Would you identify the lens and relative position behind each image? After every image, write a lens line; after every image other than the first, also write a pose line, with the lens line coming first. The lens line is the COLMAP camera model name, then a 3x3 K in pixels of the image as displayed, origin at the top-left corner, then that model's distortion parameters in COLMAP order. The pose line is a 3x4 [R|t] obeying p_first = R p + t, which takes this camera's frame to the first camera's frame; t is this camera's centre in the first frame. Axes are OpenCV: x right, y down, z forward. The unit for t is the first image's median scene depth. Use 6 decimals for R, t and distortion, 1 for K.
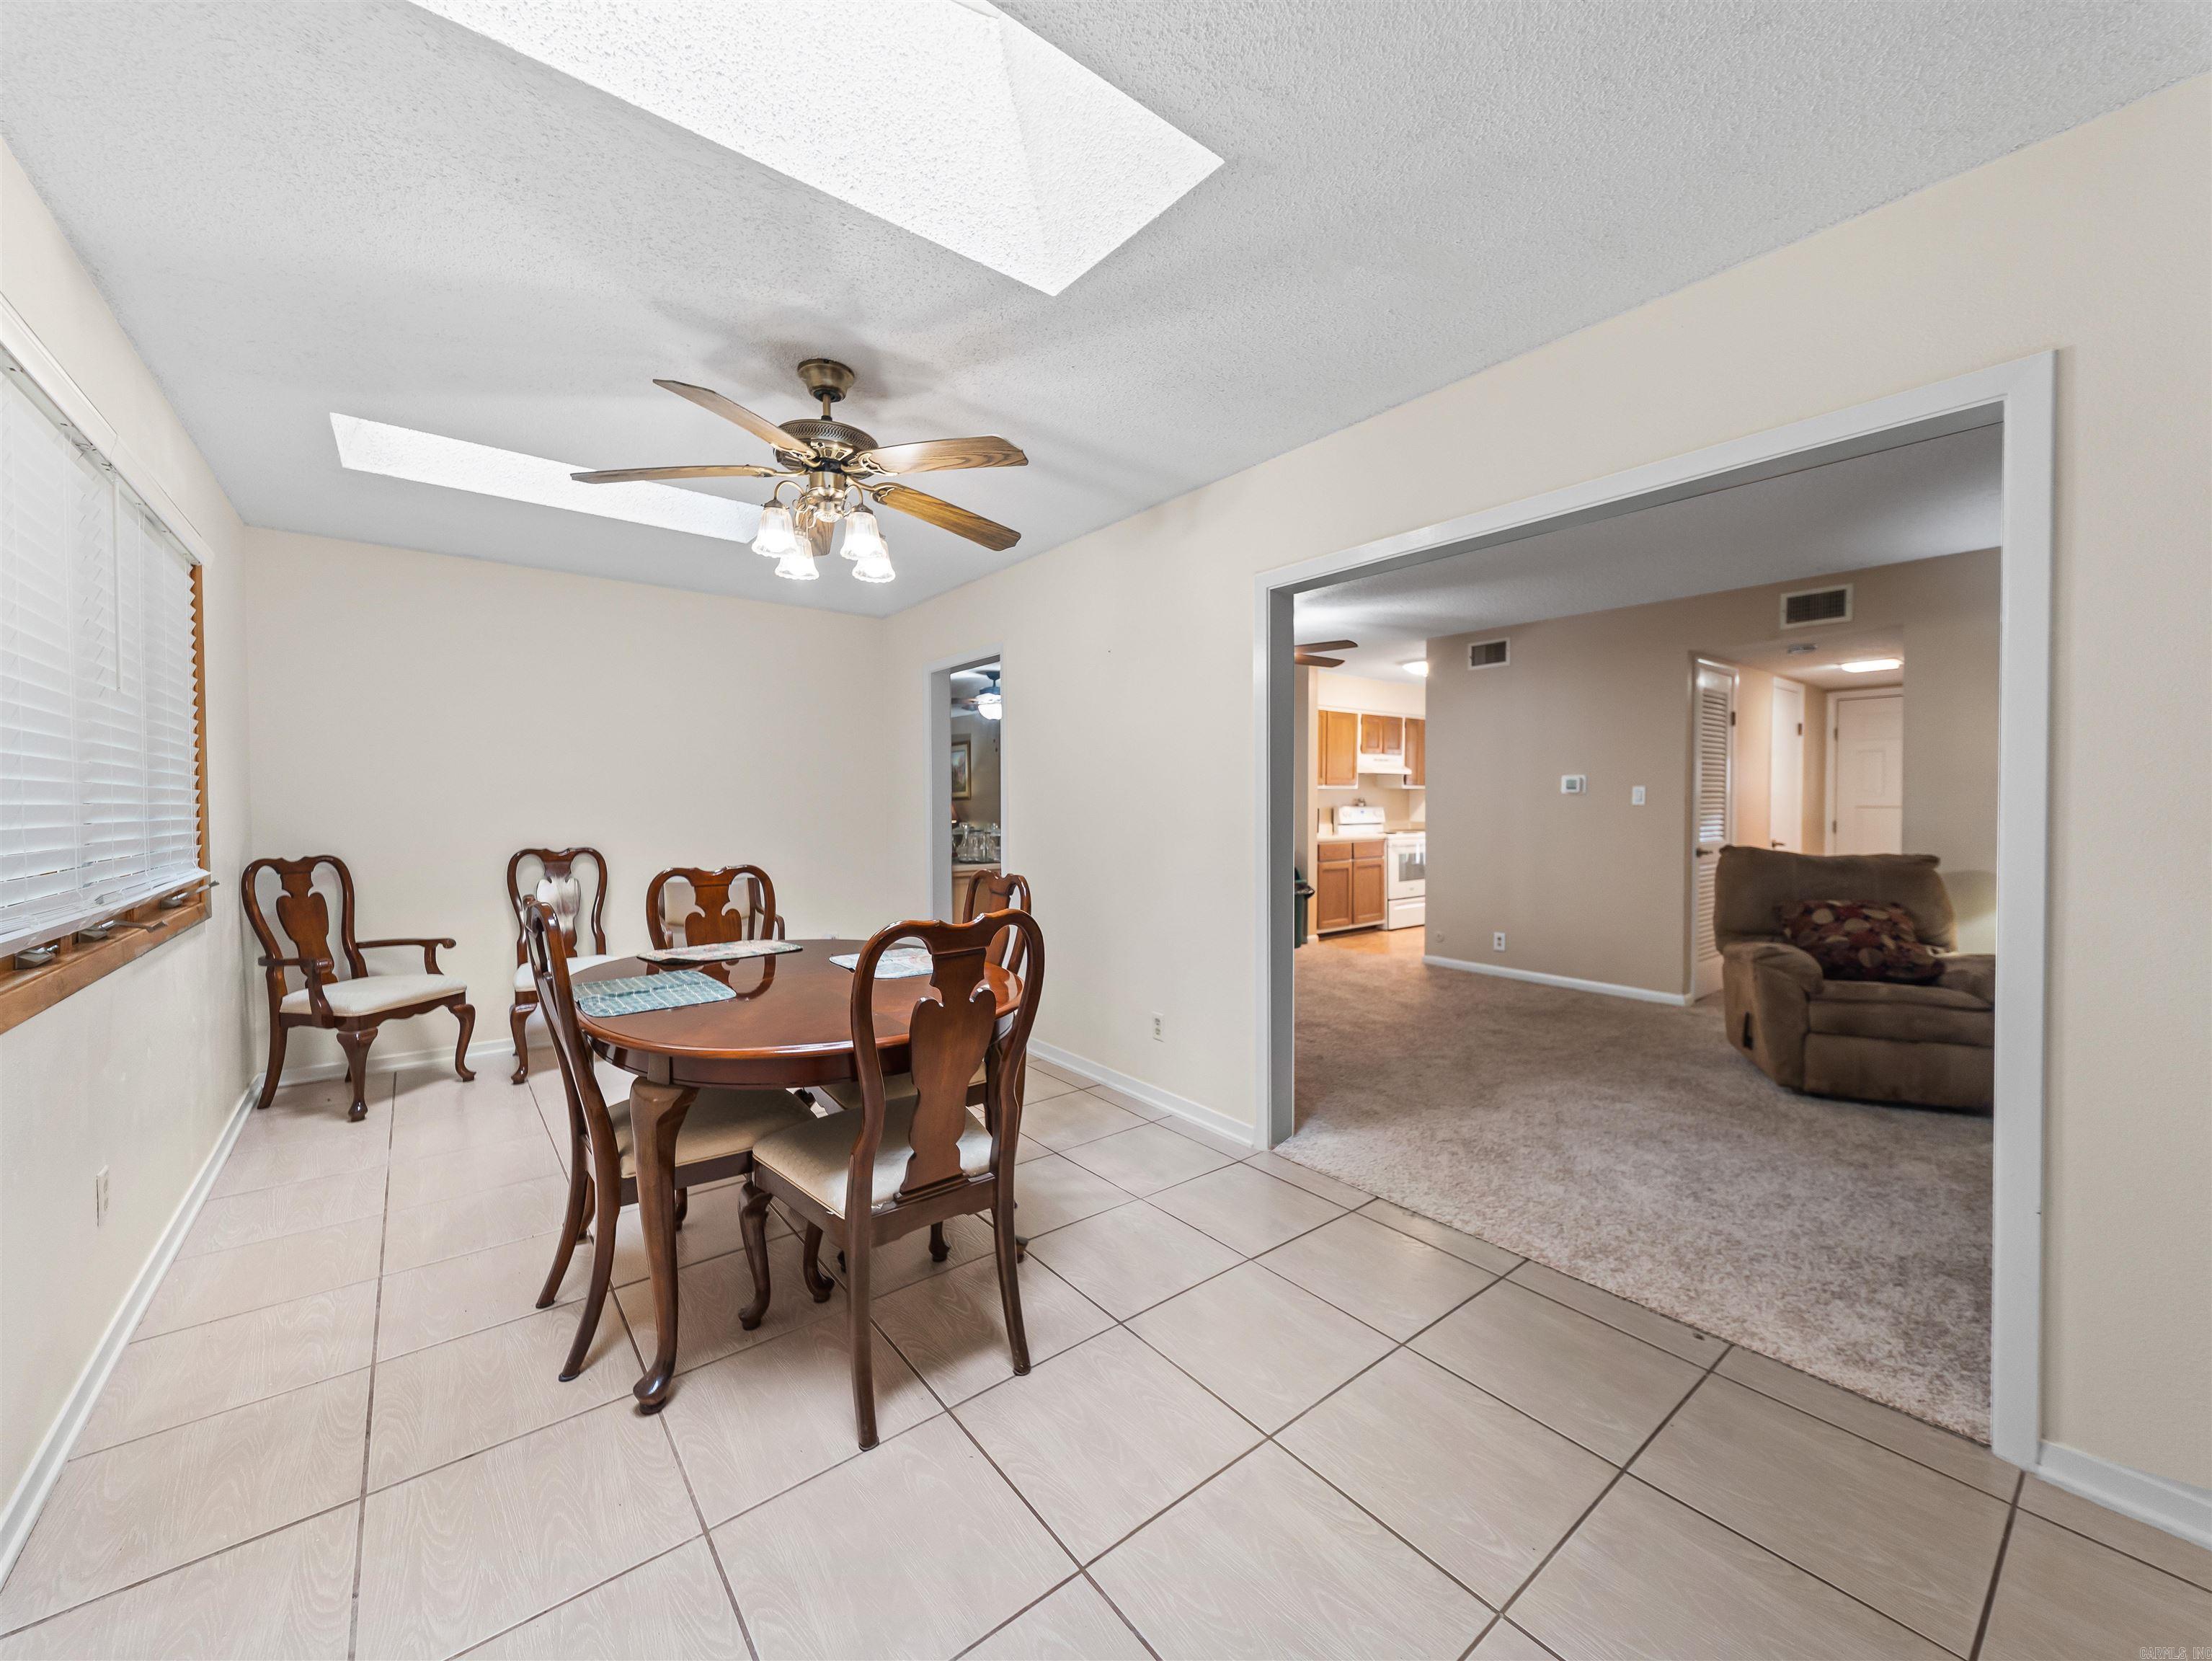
lens RADIAL K [[859.9, 0, 1122.7], [0, 859.9, 823.5], [0, 0, 1]] dist [0.027141, -0.008621]
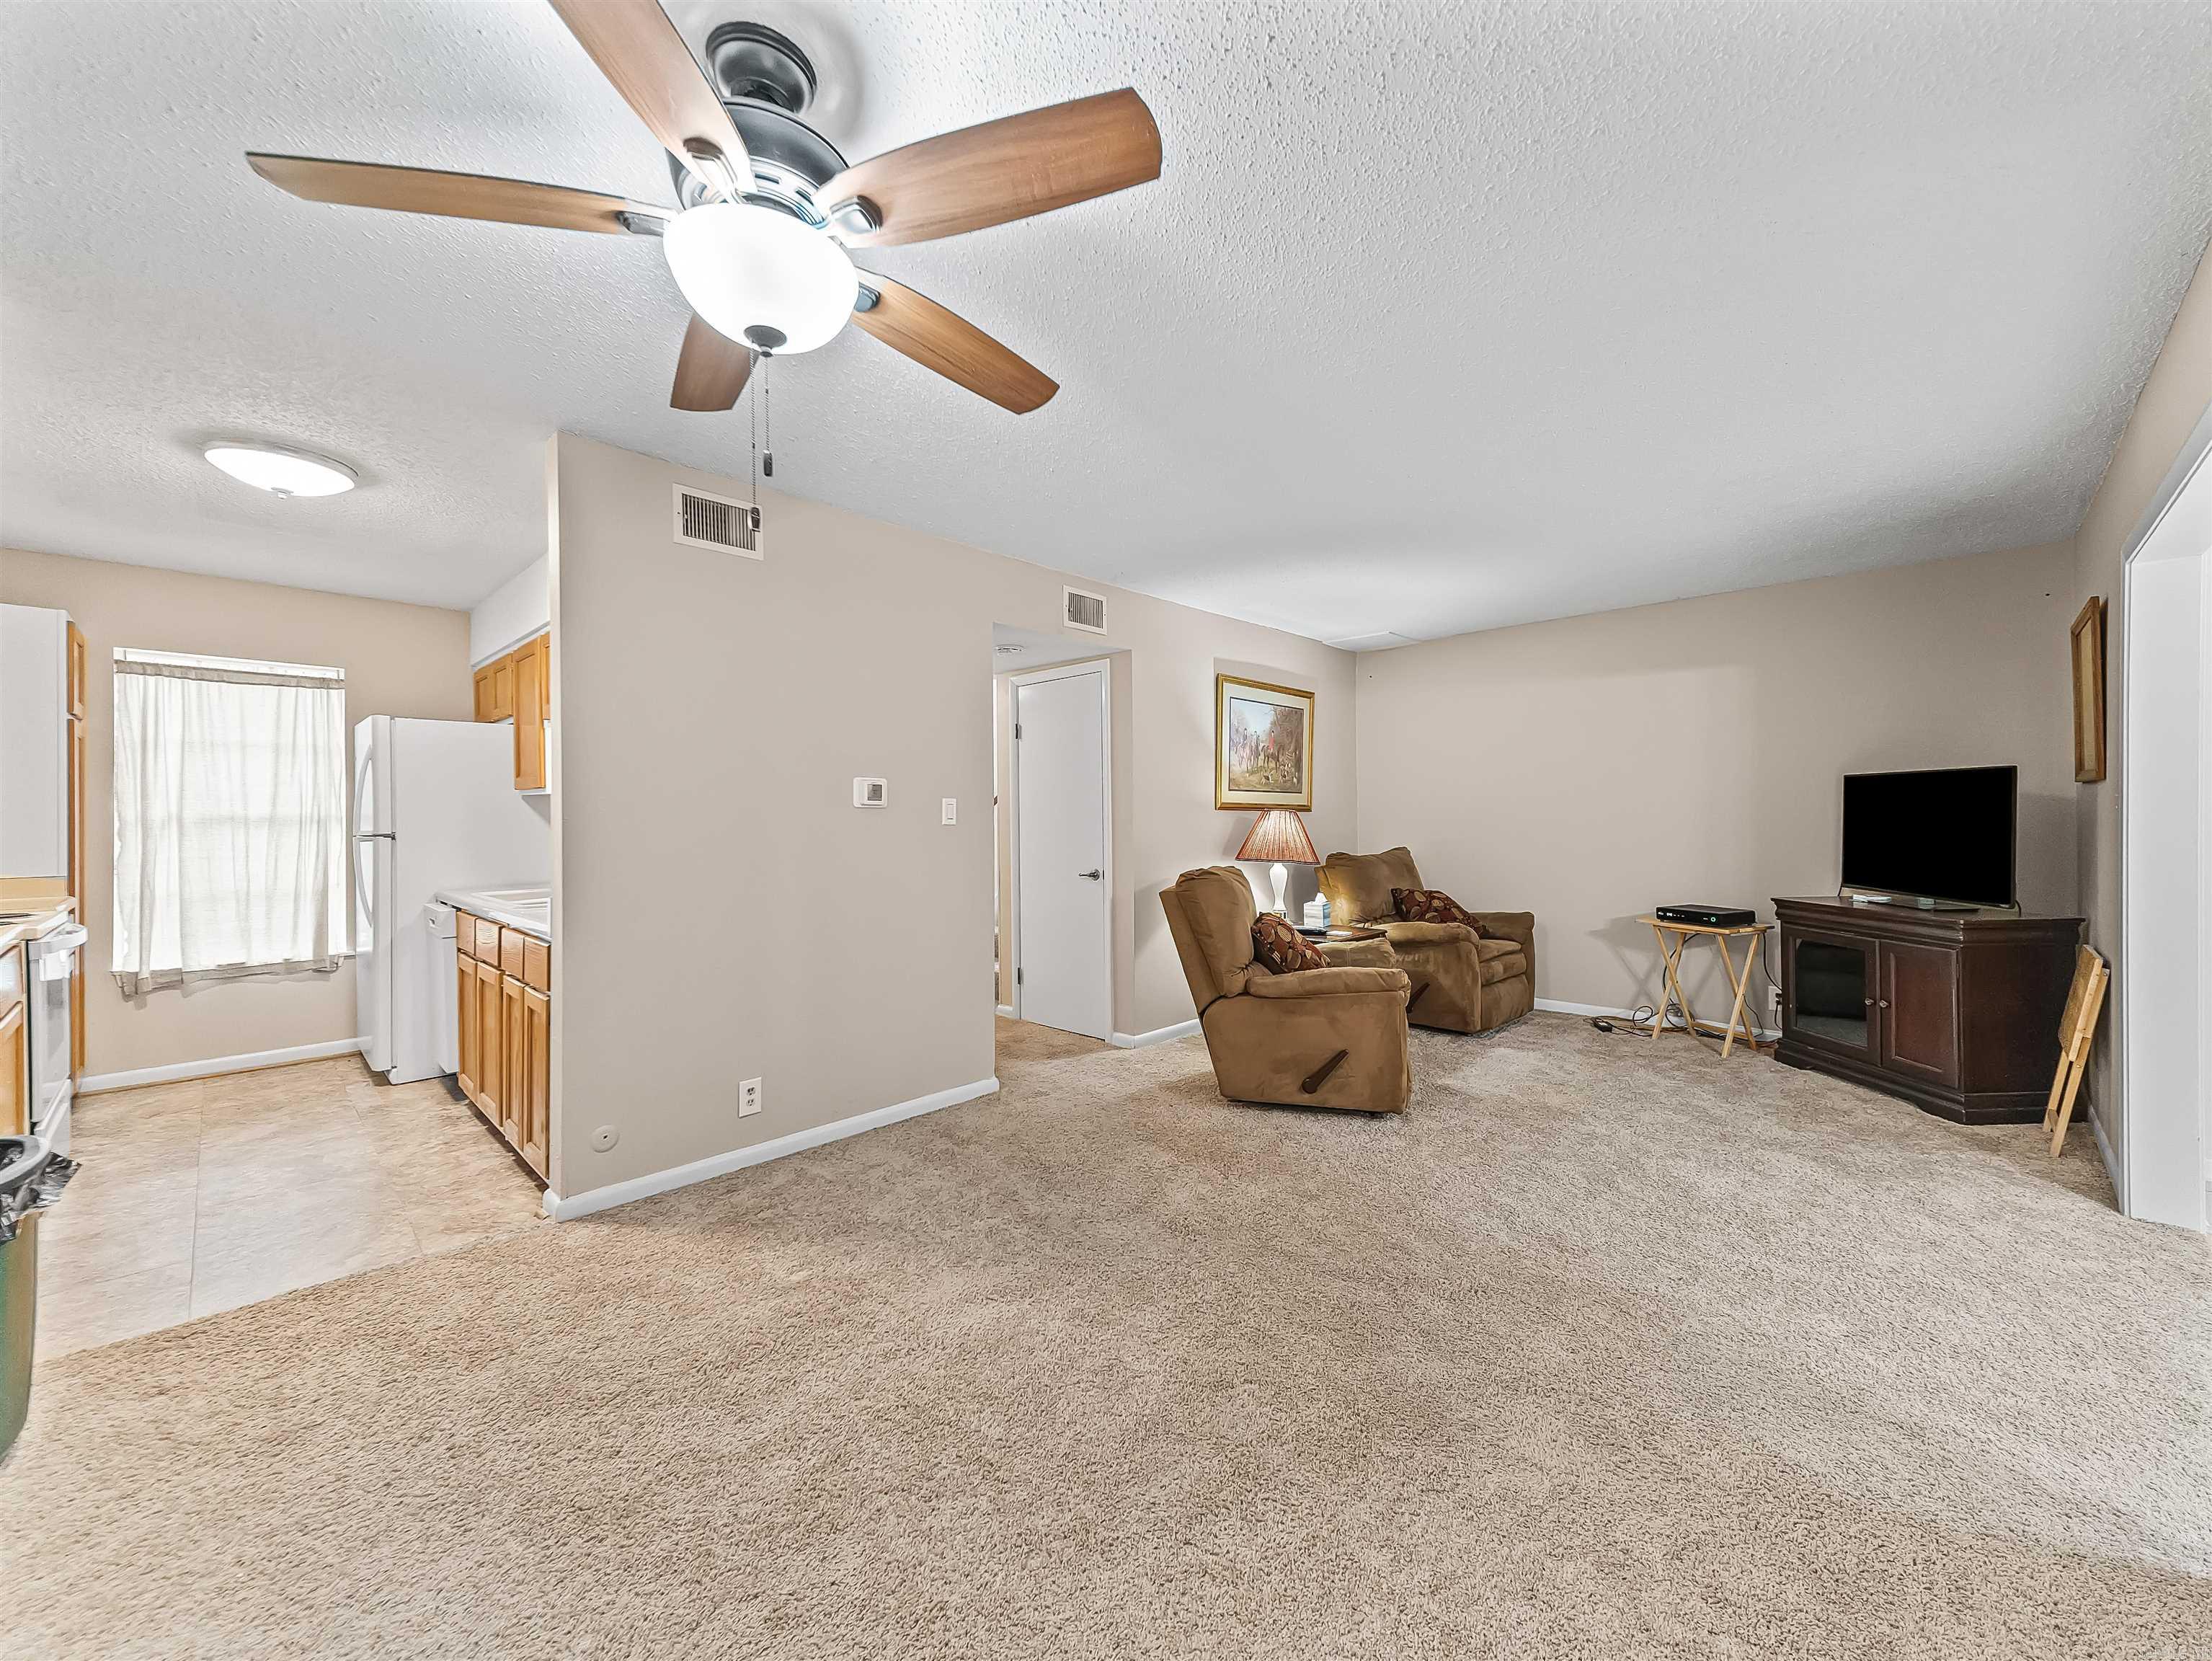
lens RADIAL K [[859.9, 0, 1110.7], [0, 859.9, 813.7], [0, 0, 1]] dist [0.027141, -0.008621]
pose [[-0.122796, 0.010015, 0.992381, -0.065731], [0.032555, 0.999452, -0.006058, -0.013601], [-0.991898, 0.031563, -0.123055, 0.611460]]
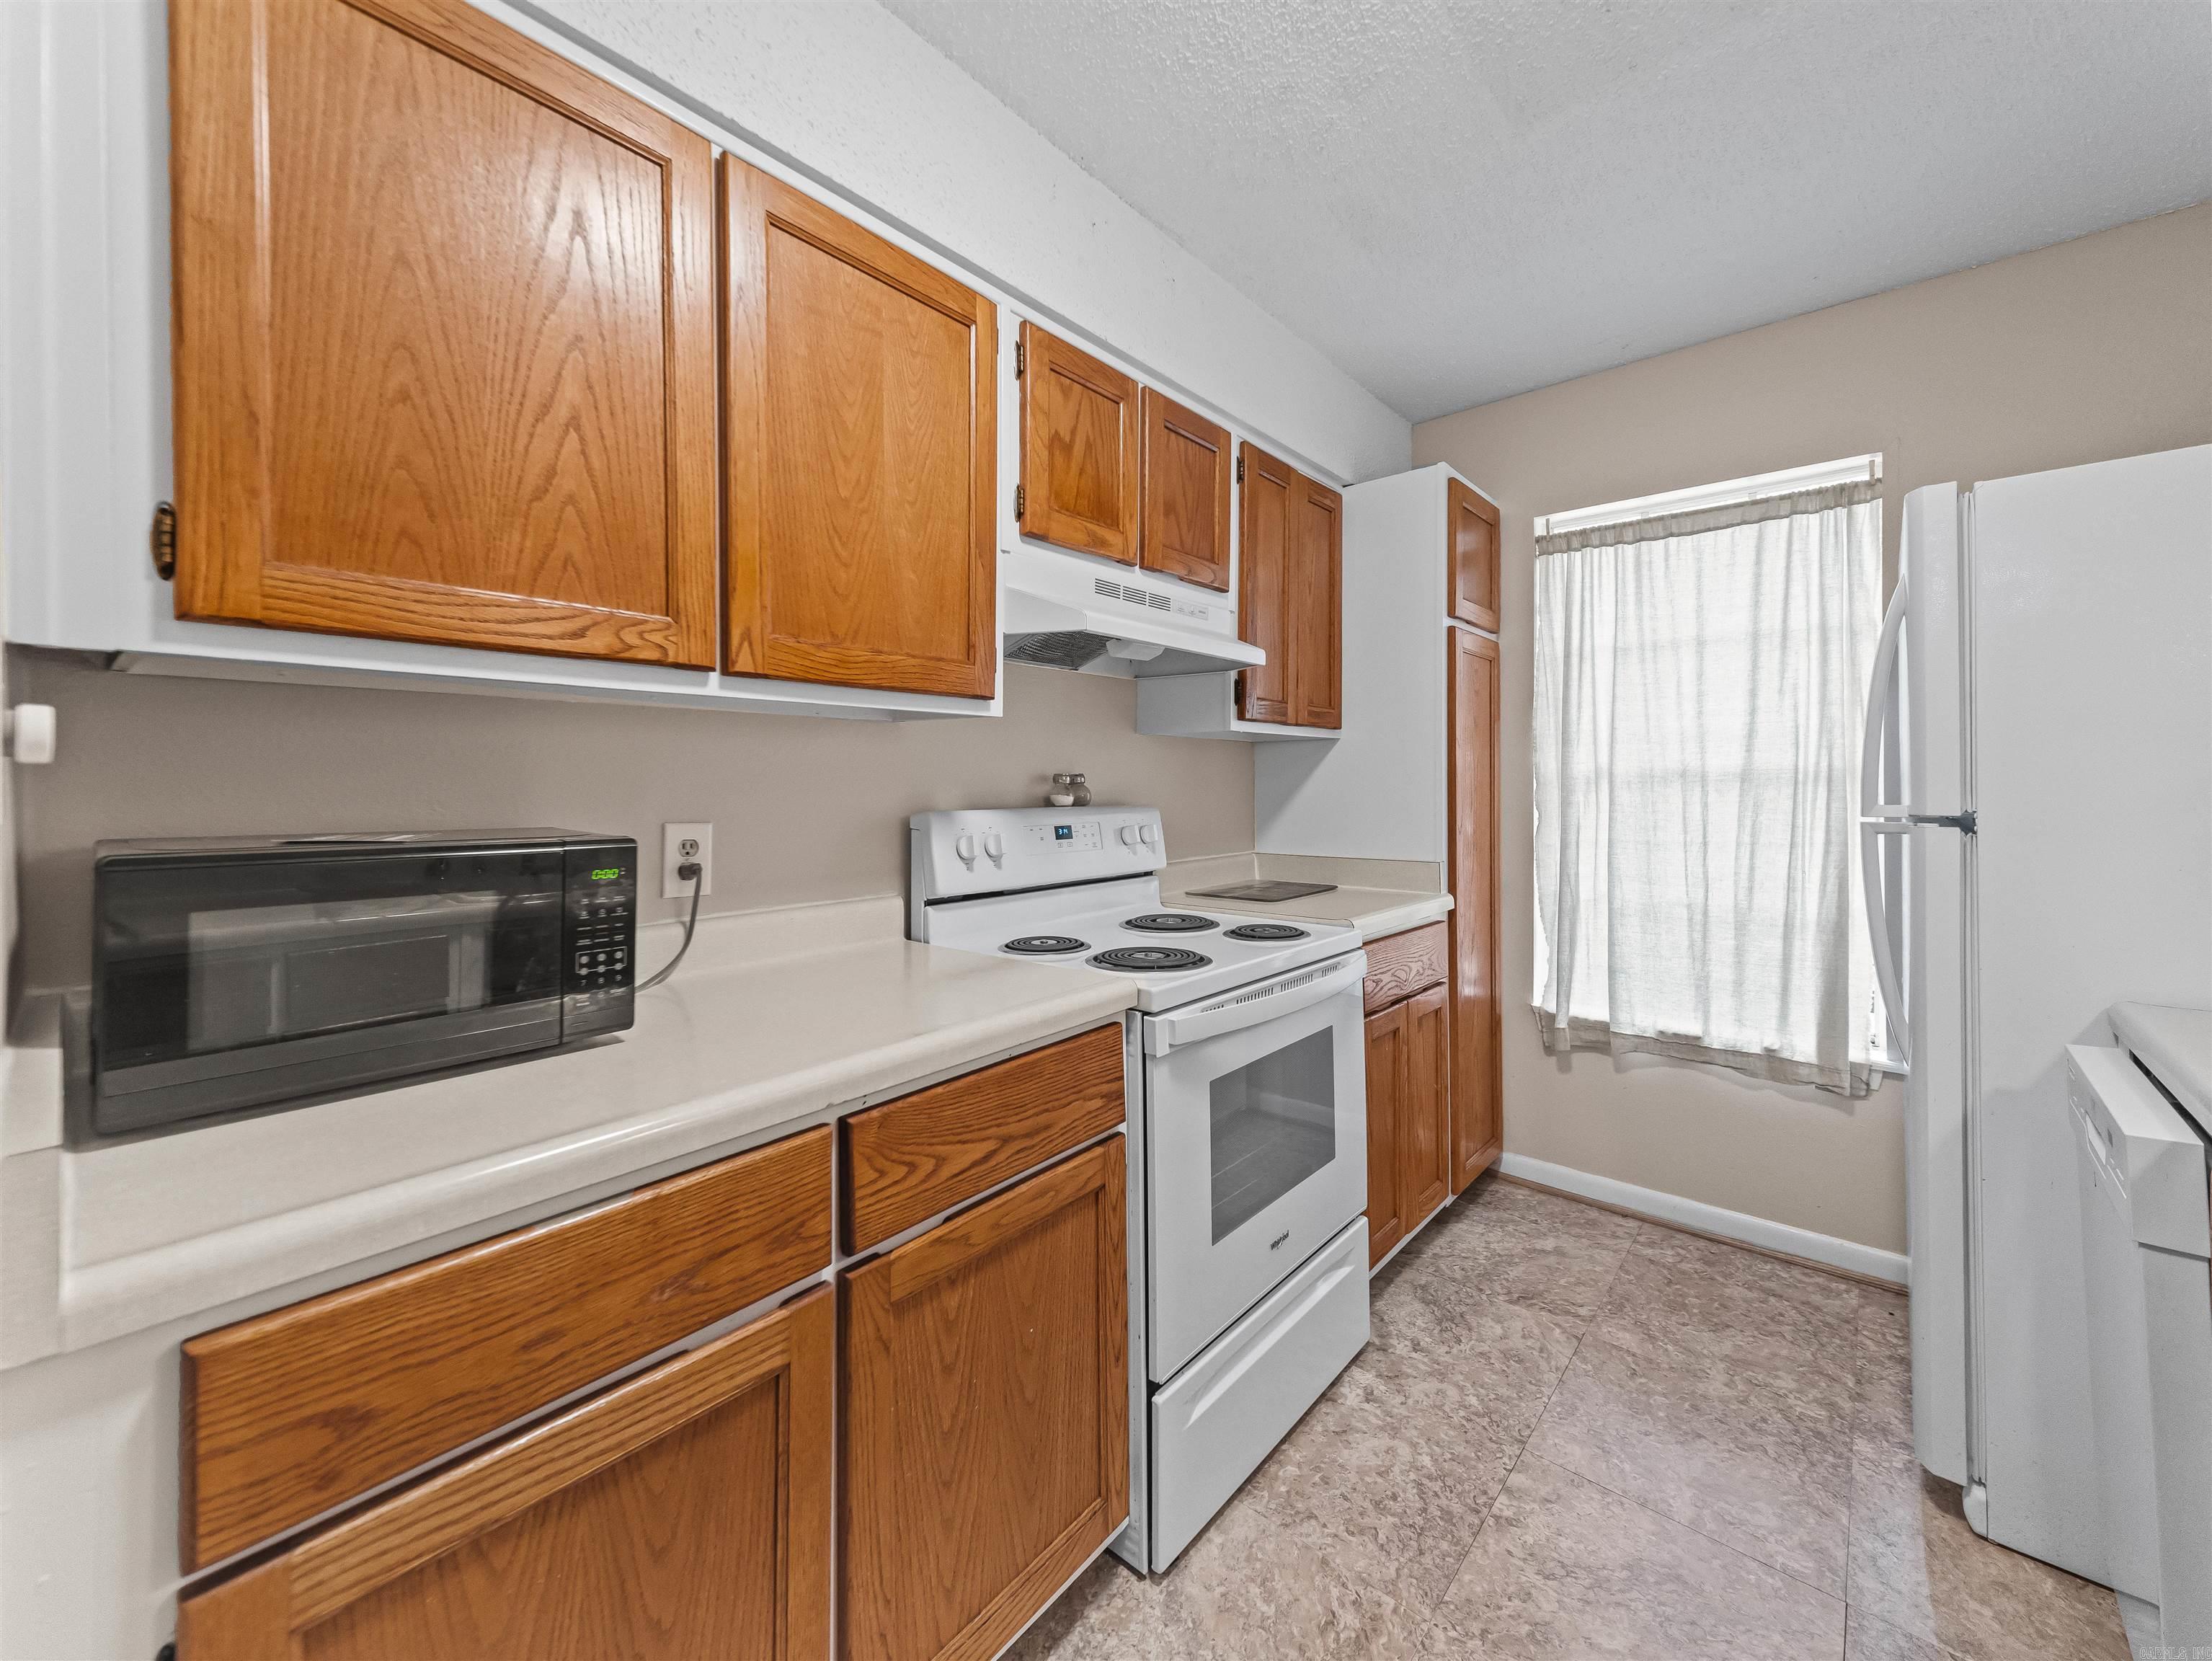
lens RADIAL K [[859.9, 0, 1115.5], [0, 859.9, 786.7], [0, 0, 1]] dist [0.027141, -0.008621]
pose [[0.985633, -0.001965, 0.168891, 0.263000], [0.006161, 0.999685, -0.024323, -0.020750], [-0.168790, 0.025014, 0.985335, 0.801804]]
